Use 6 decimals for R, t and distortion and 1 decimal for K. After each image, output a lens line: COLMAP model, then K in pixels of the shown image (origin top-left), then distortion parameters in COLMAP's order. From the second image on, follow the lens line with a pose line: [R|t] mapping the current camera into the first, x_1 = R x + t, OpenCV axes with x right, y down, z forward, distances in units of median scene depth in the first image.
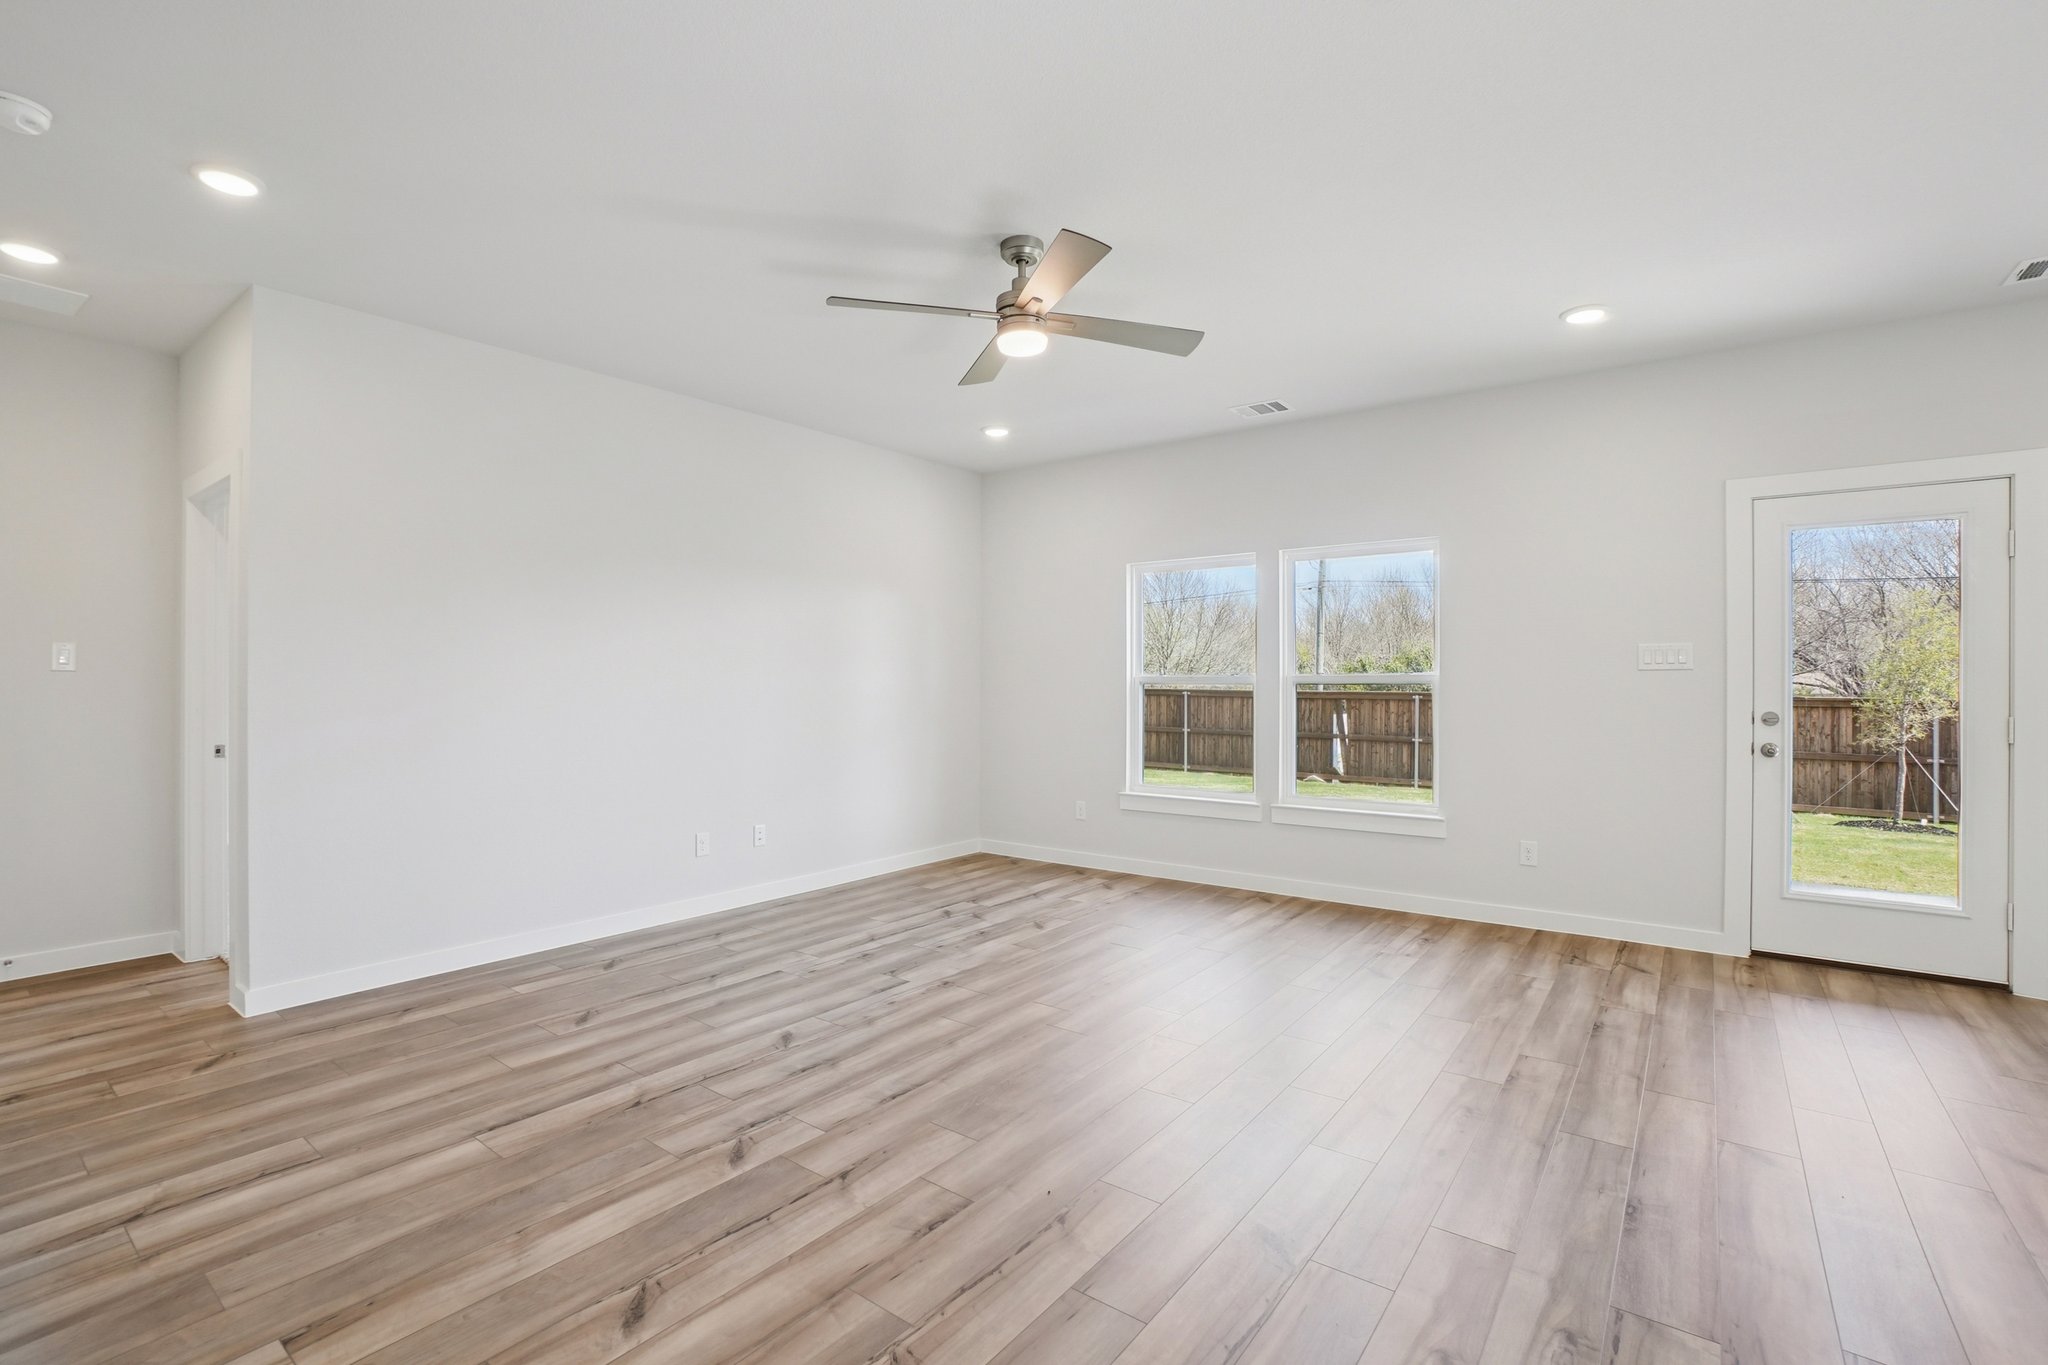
lens RADIAL K [[905.1, 0, 1022.8], [0, 905.1, 681.9], [0, 0, 1]] dist [-0.016283, 0.000214]
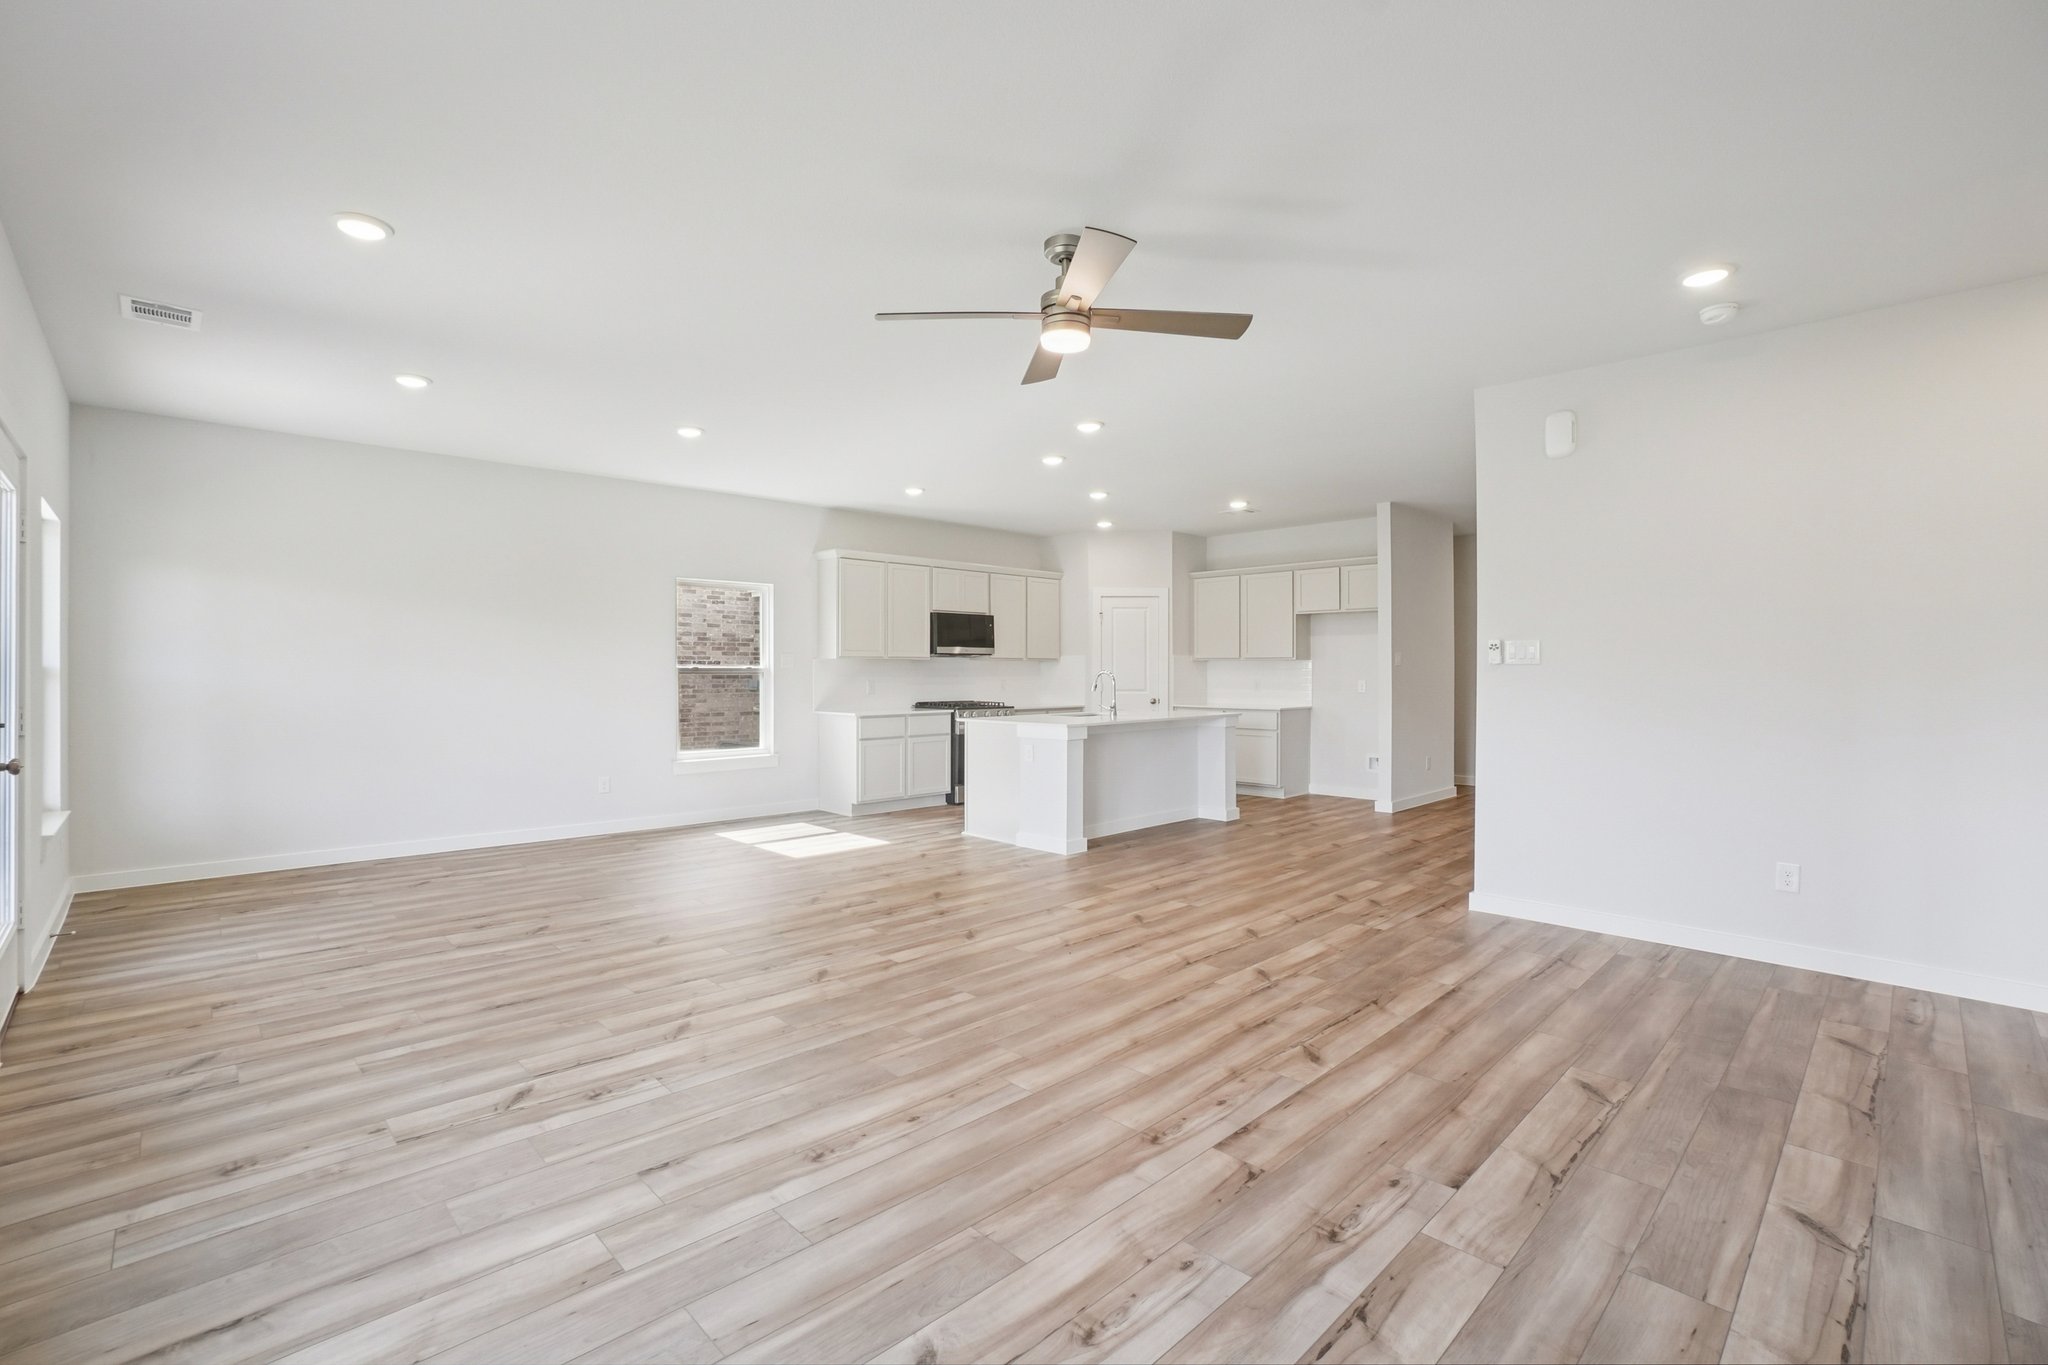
lens RADIAL K [[905.1, 0, 1025.5], [0, 905.1, 674.6], [0, 0, 1]] dist [-0.016283, 0.000214]
pose [[-0.988671, -0.004886, 0.150021, -0.102969], [-0.003937, 0.999970, 0.006625, -0.004361], [-0.150049, 0.005960, -0.988661, 1.906147]]
